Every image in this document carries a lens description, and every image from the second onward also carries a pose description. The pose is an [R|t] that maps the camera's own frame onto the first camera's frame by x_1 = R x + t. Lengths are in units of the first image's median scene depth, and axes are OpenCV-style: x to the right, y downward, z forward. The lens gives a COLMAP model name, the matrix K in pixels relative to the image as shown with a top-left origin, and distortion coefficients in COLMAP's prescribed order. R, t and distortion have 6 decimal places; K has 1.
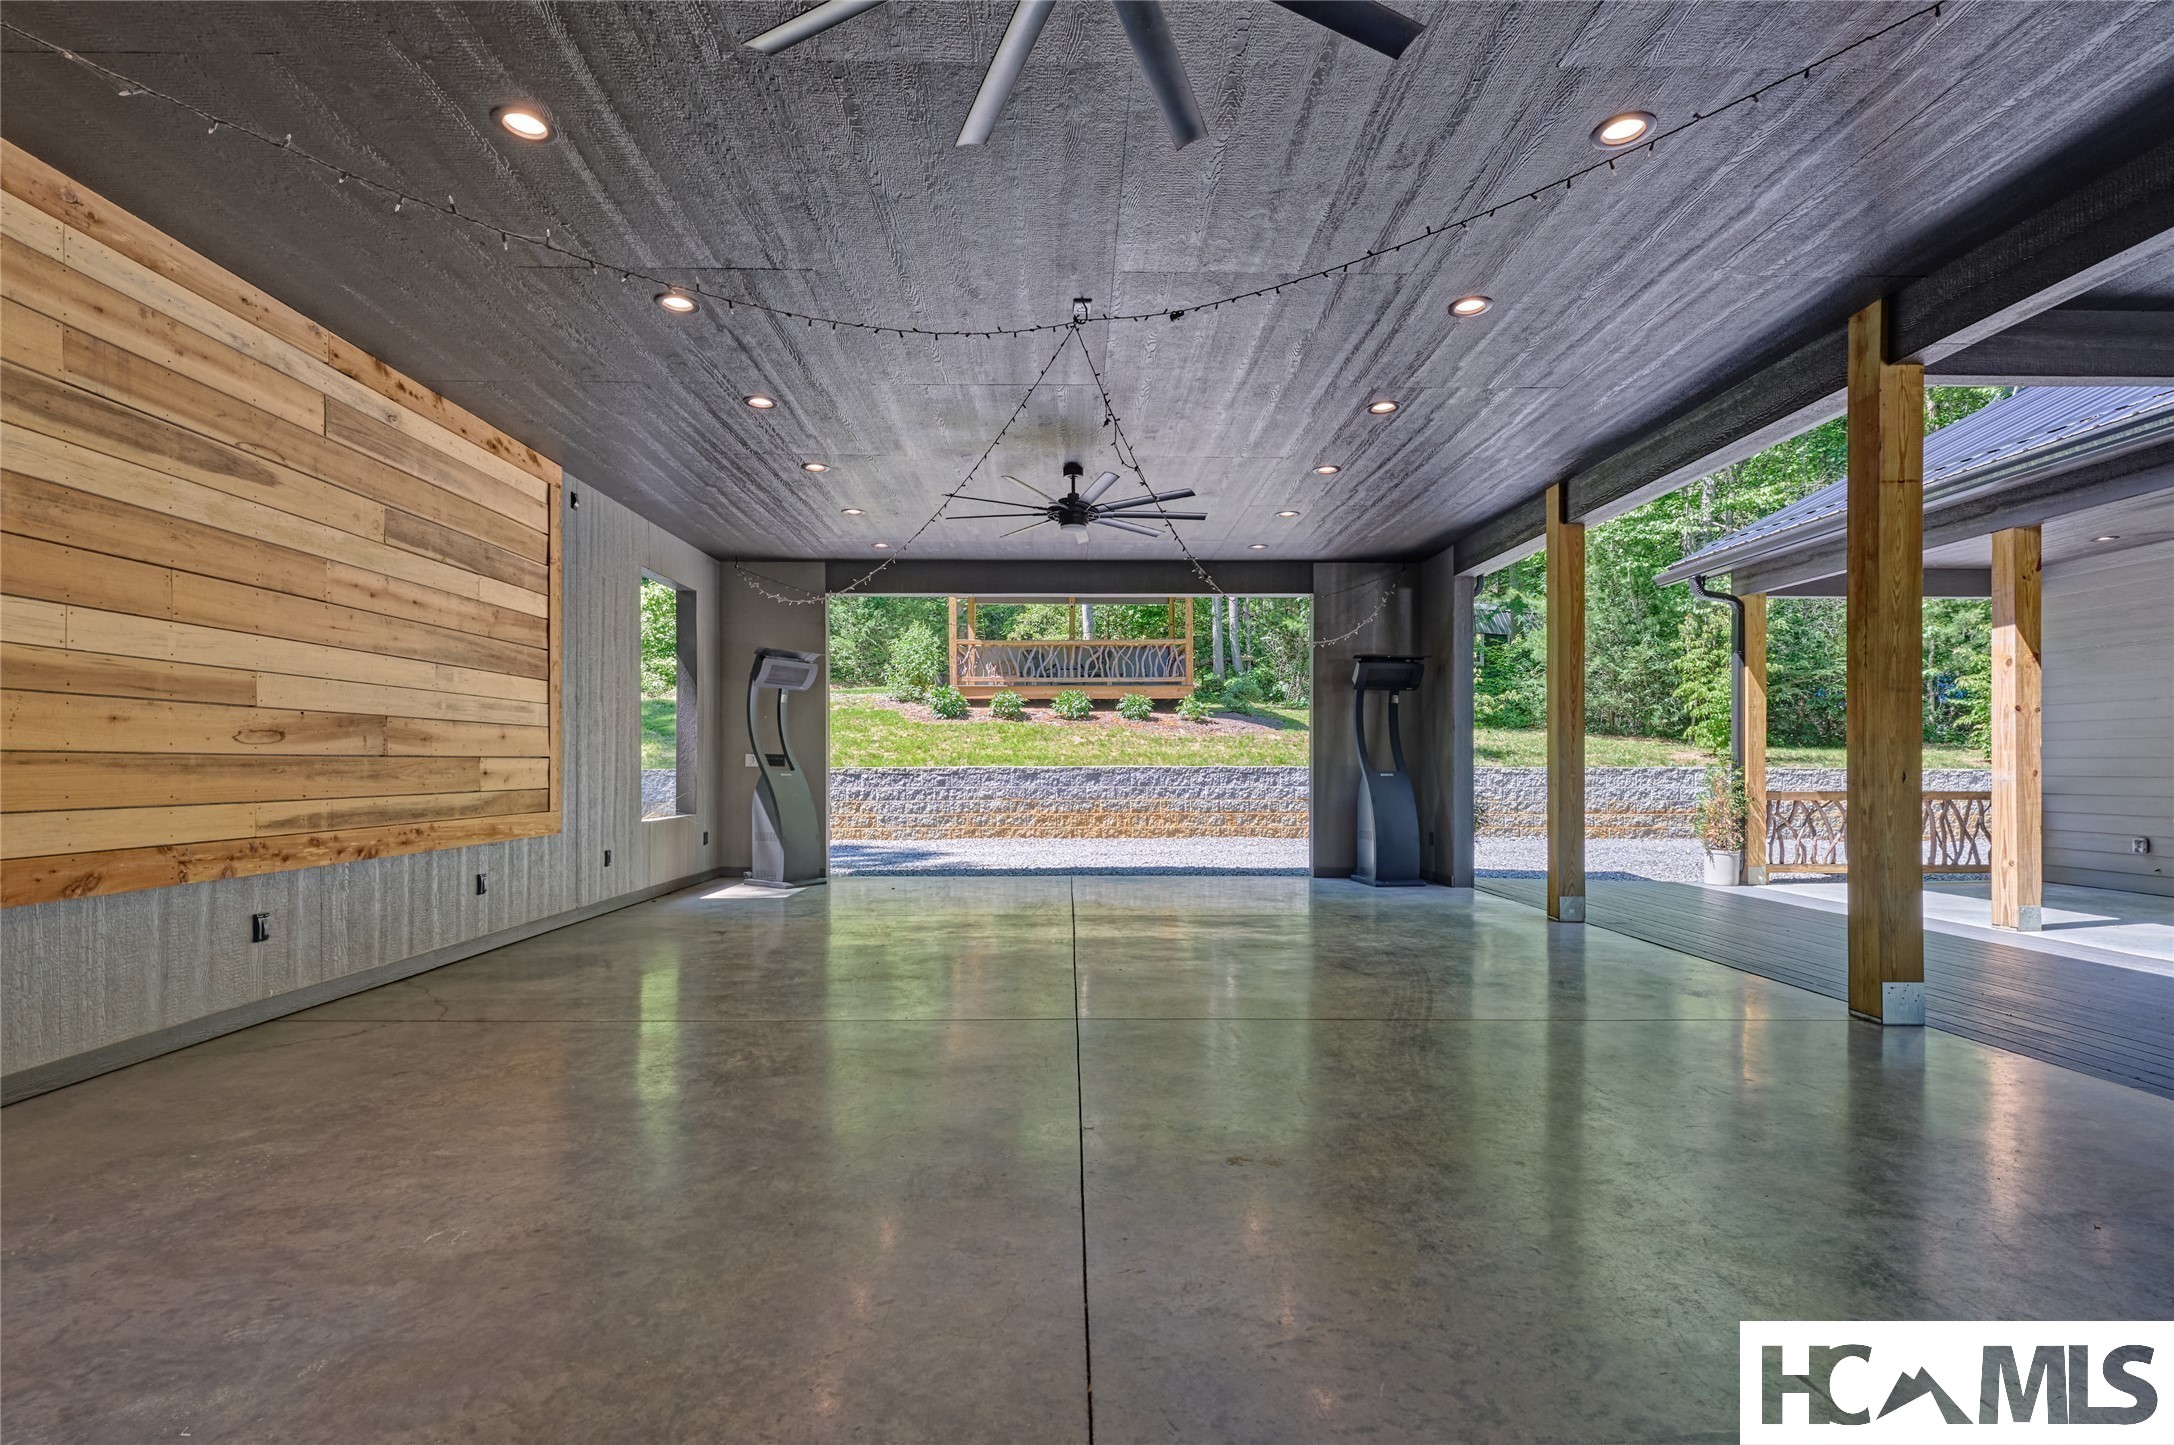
lens RADIAL K [[897.9, 0, 1074.1], [0, 897.9, 745.4], [0, 0, 1]] dist [0.002601, 0.000054]
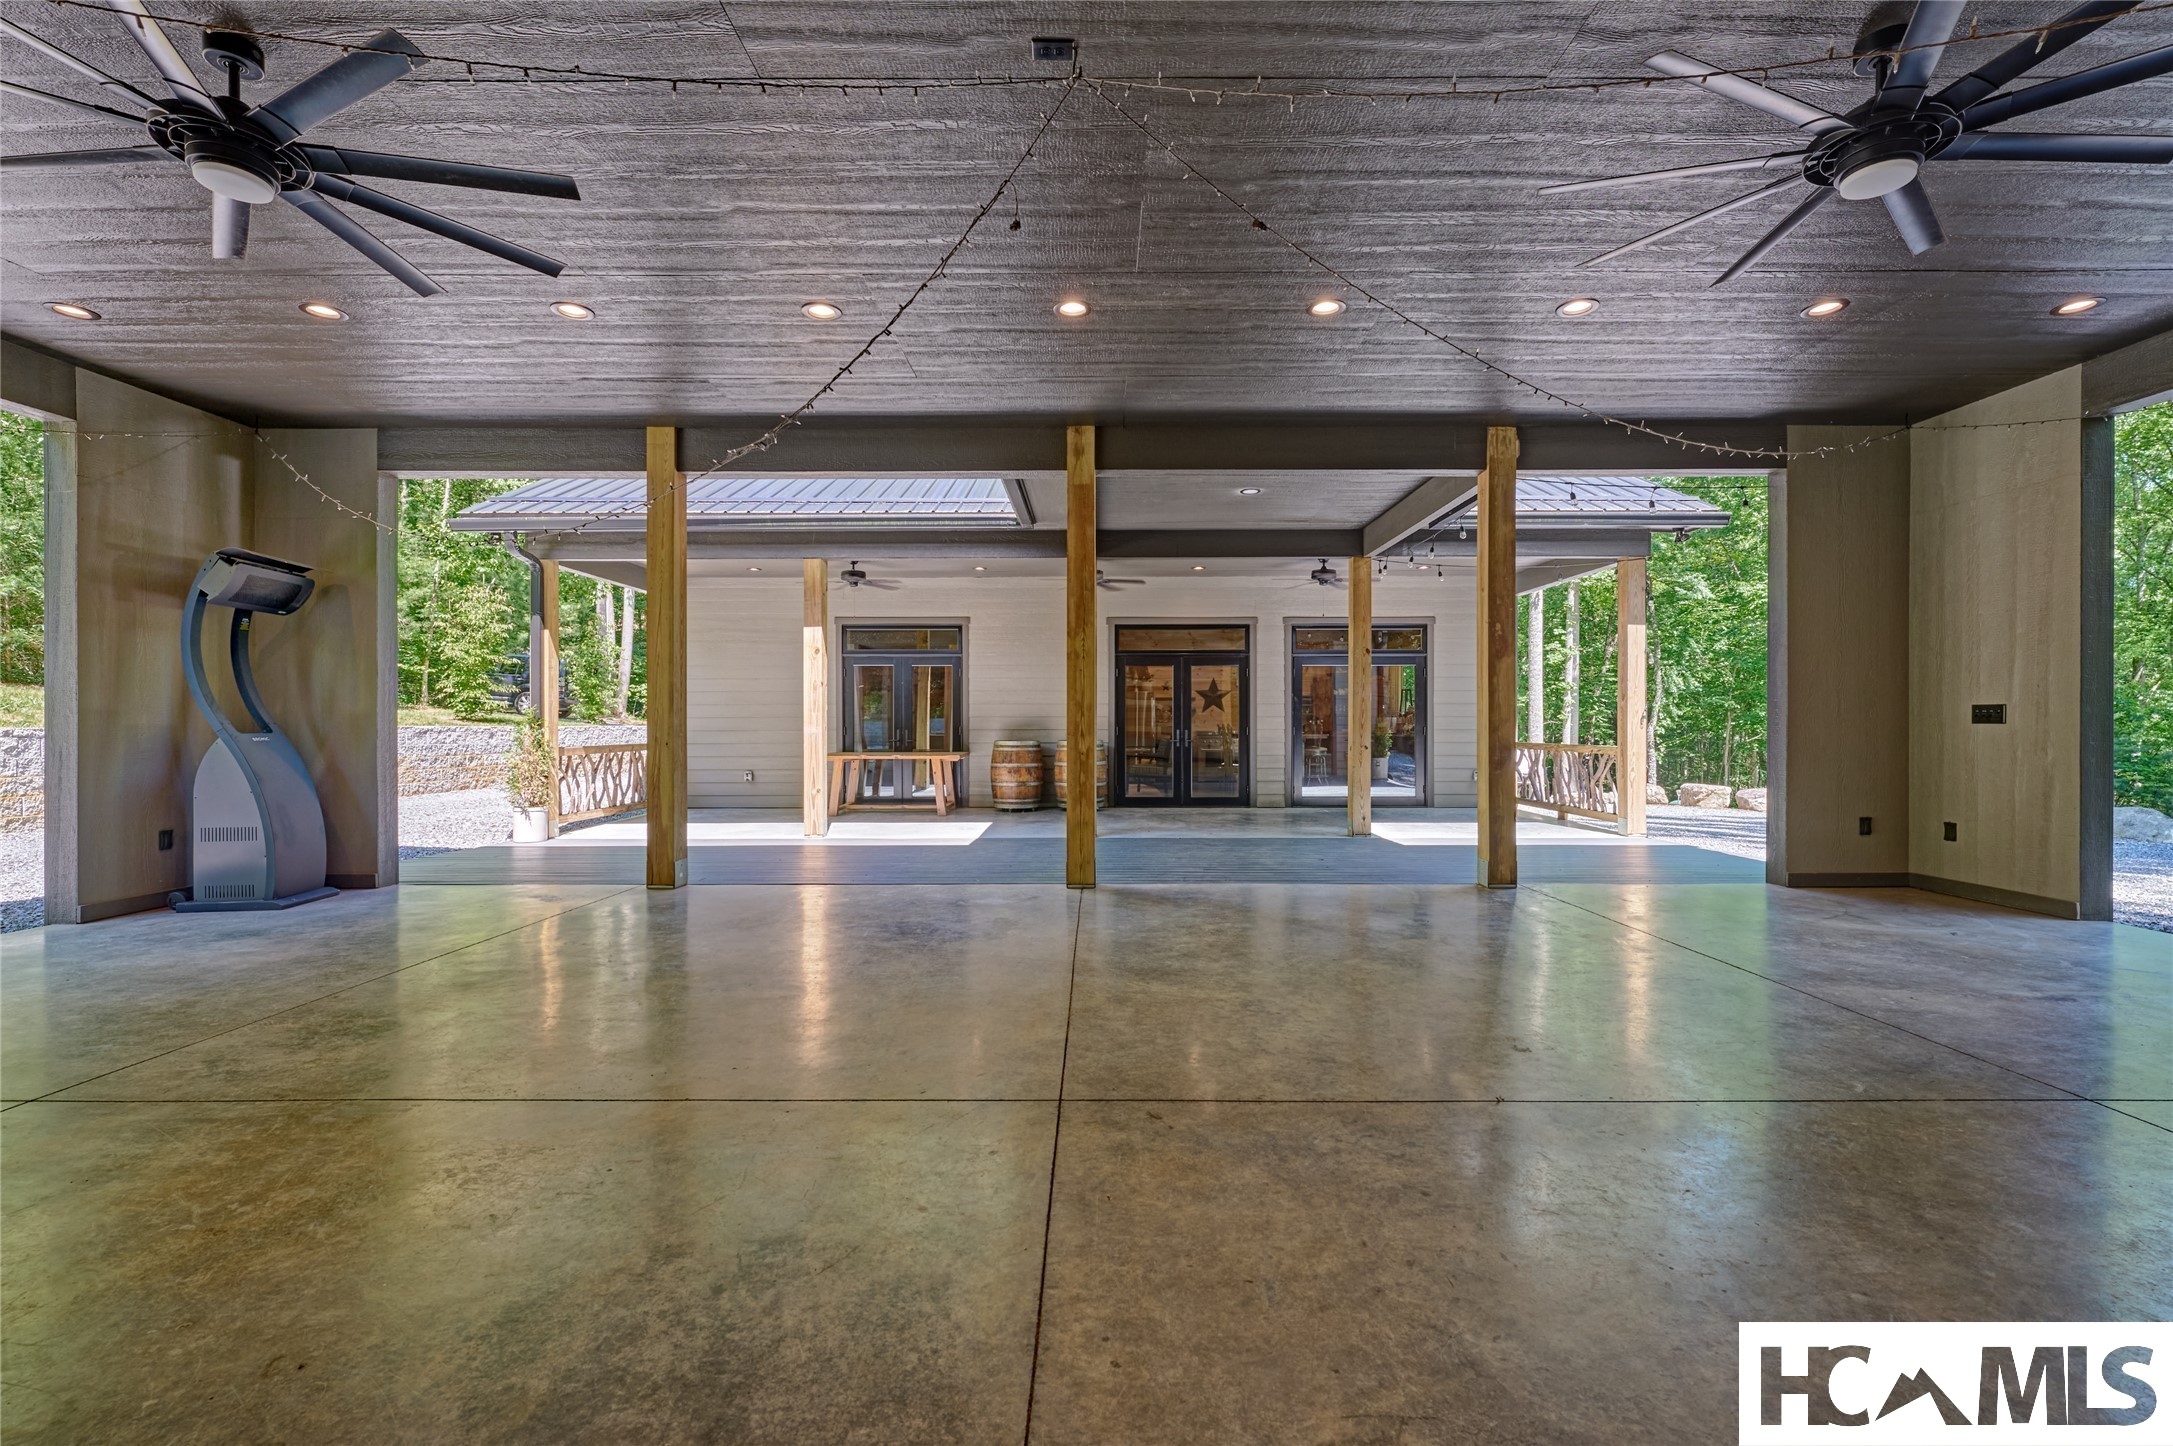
lens RADIAL K [[897.5, 0, 1075.2], [0, 897.5, 720.9], [0, 0, 1]] dist [0.002601, 0.000054]
pose [[0.018185, -0.003801, 0.999827, -0.285255], [-0.018675, 0.999817, 0.004140, 0.004091], [-0.999660, -0.018747, 0.018111, 0.375574]]
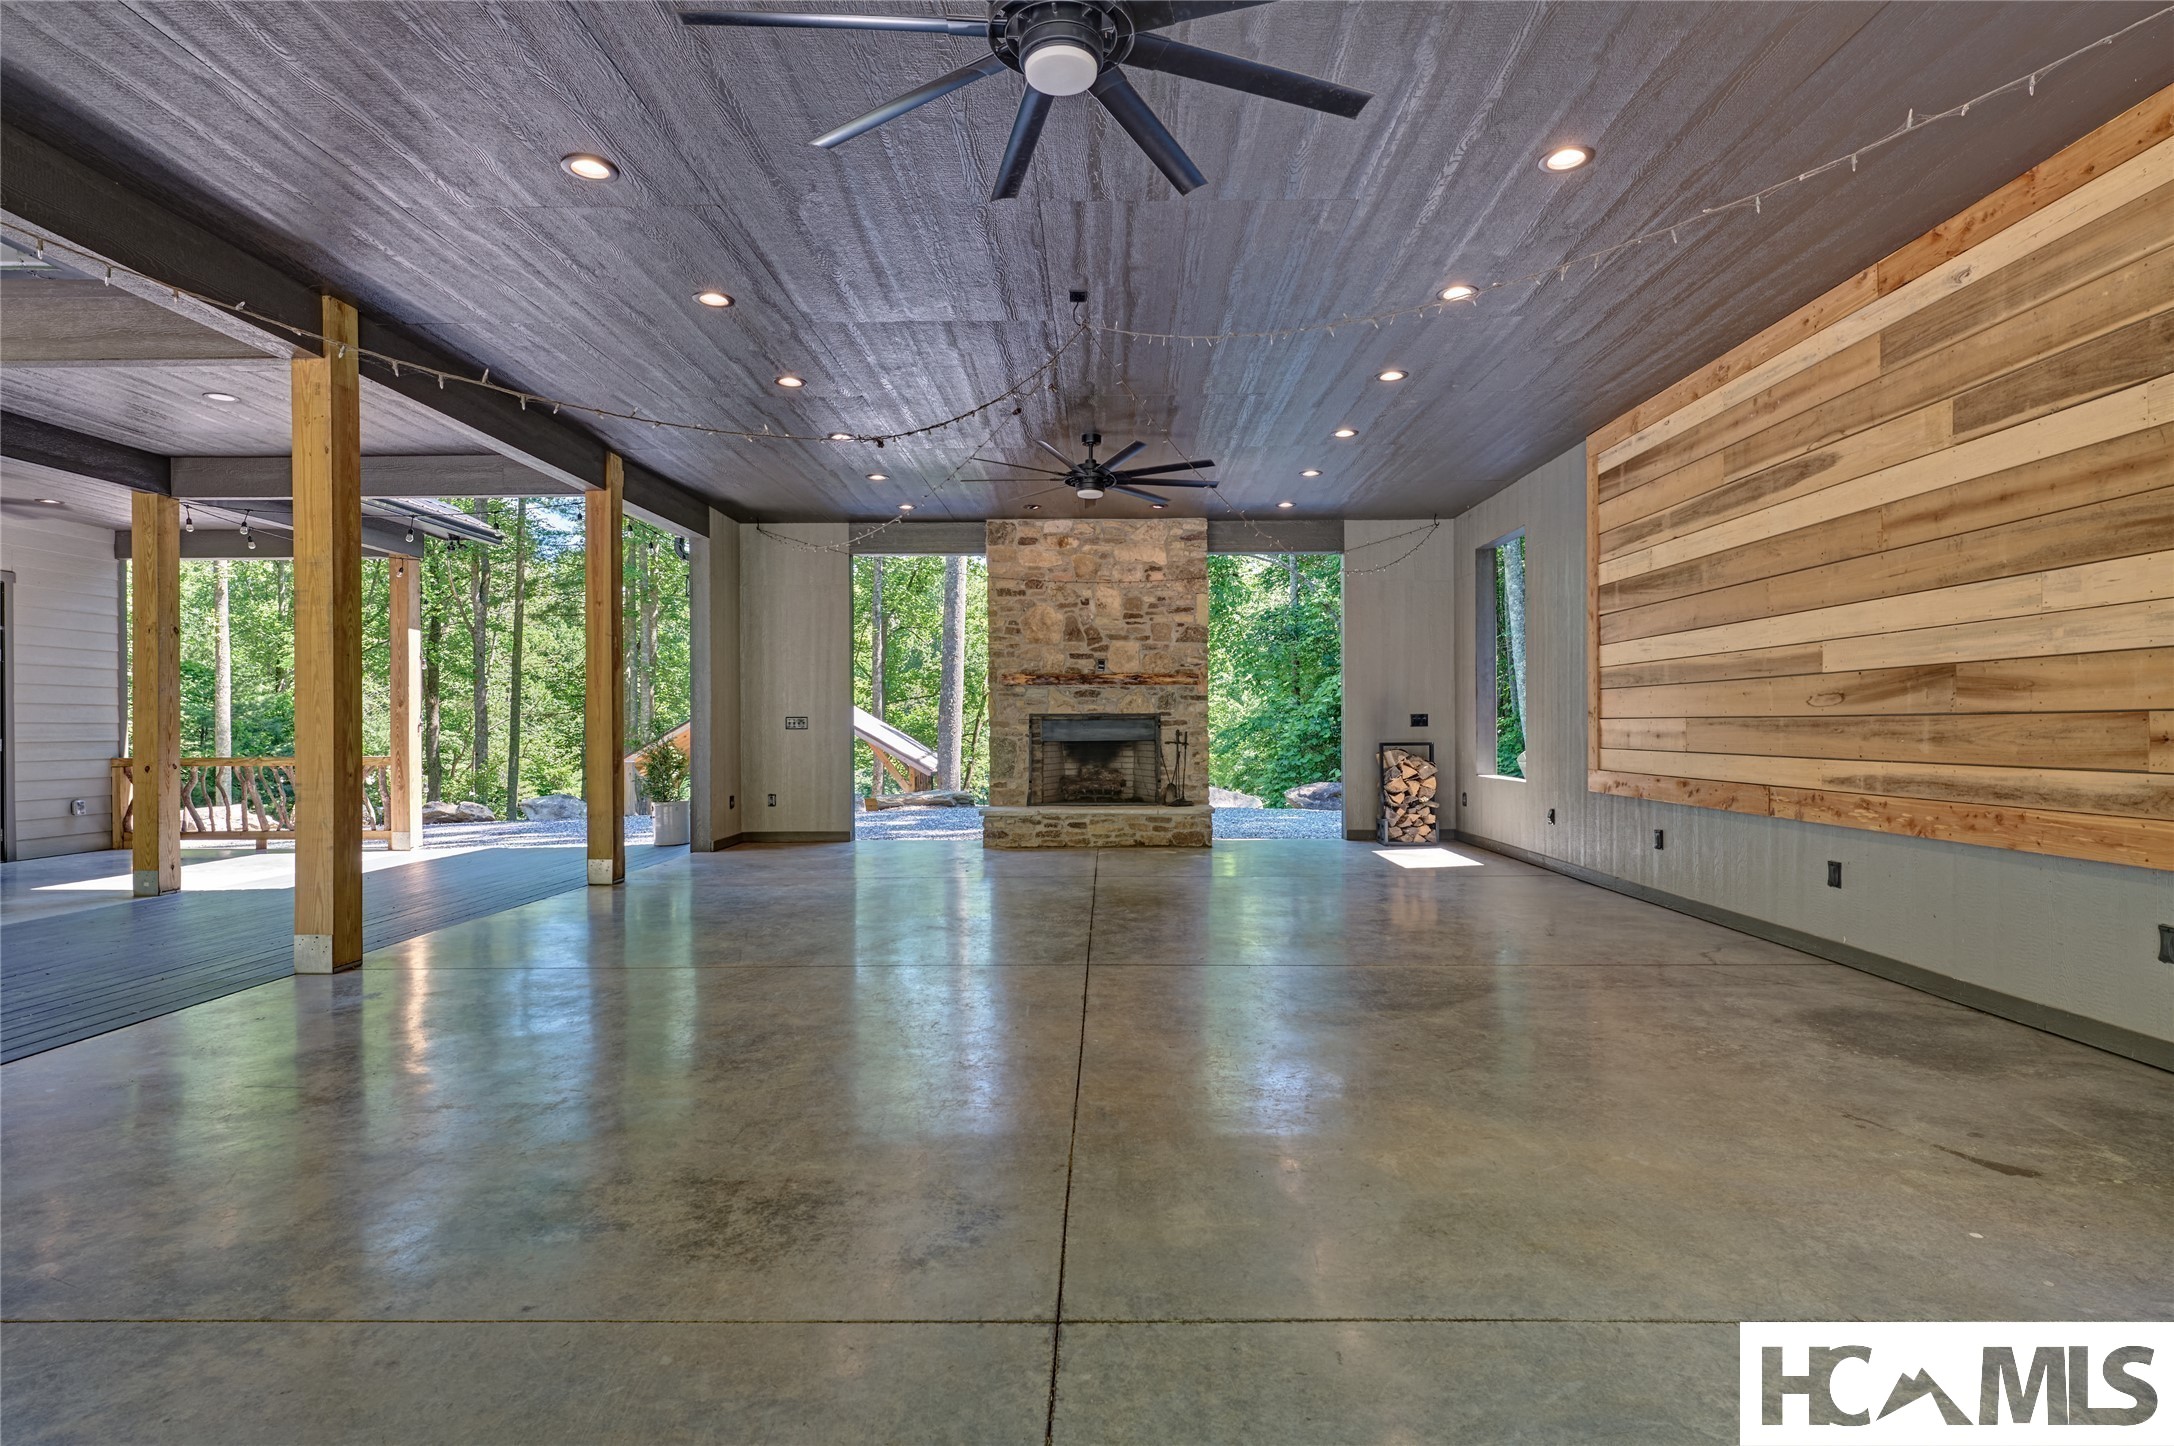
lens RADIAL K [[1088.2, 0, 1085.2], [0, 1088.2, 726.4], [0, 0, 1]] dist [-0.000343, -0.000008]
pose [[-0.999542, 0.001087, 0.030228, -0.015264], [0.000438, 0.999769, -0.021487, 0.020311], [-0.030244, -0.021464, -0.999312, 0.928141]]
